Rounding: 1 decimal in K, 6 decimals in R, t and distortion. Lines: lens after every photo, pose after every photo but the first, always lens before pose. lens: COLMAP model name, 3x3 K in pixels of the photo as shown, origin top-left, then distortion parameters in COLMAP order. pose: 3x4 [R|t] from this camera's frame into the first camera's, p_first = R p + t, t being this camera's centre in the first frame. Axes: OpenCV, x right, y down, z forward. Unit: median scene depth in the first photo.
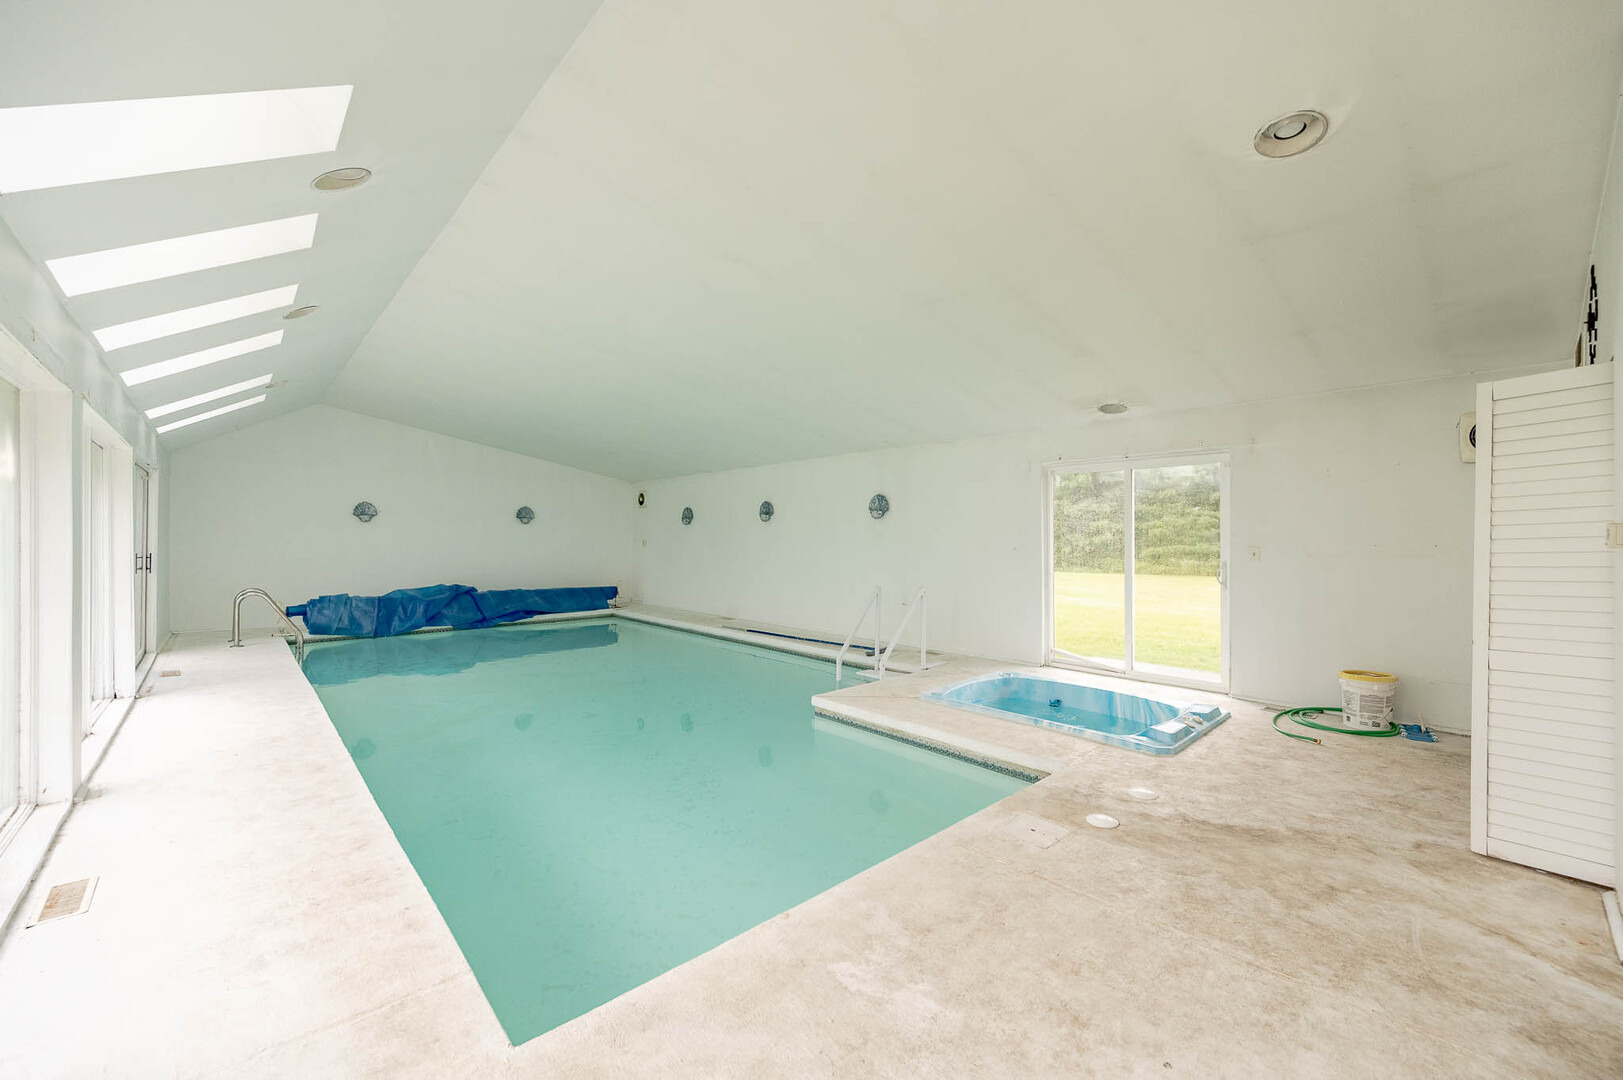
lens RADIAL K [[647.1, 0, 811.8], [0, 647.1, 540.1], [0, 0, 1]] dist [0.001703, 0.000167]
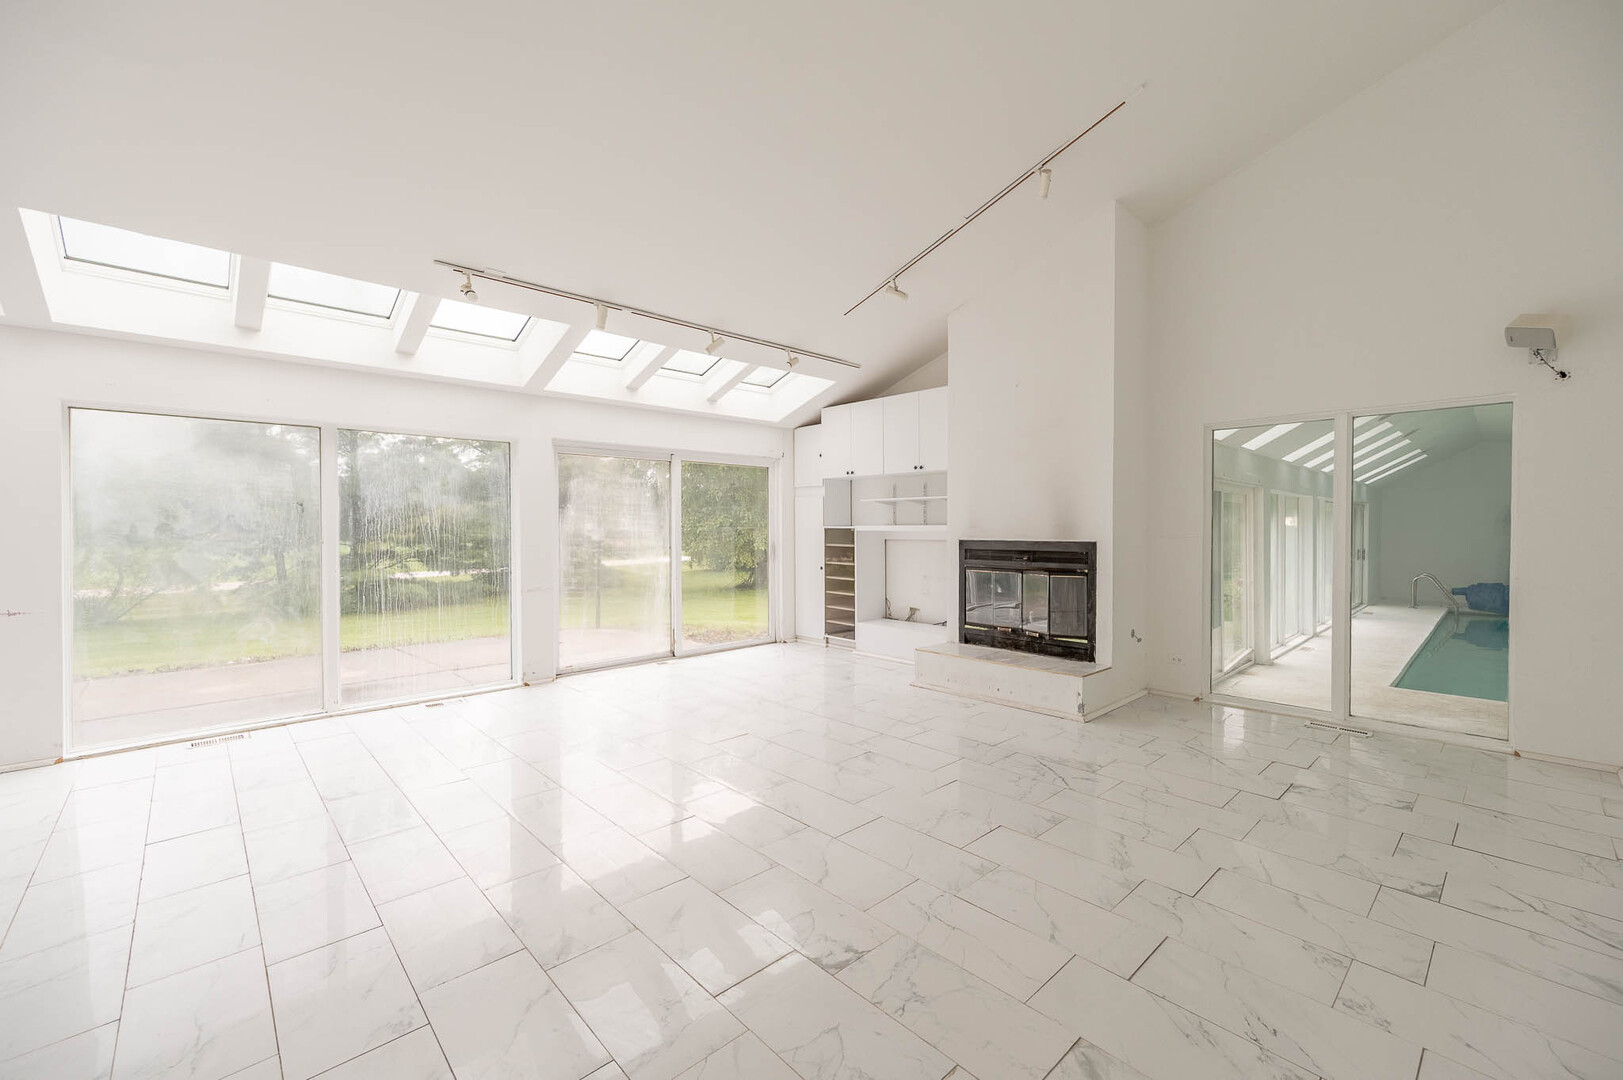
lens RADIAL K [[647.1, 0, 816.6], [0, 647.1, 529.8], [0, 0, 1]] dist [0.001703, 0.000167]
pose [[0.019745, 0.003246, -0.999800, 0.625321], [-0.000026, 0.999995, 0.003246, -0.033236], [0.999805, -0.000038, 0.019745, -0.465262]]
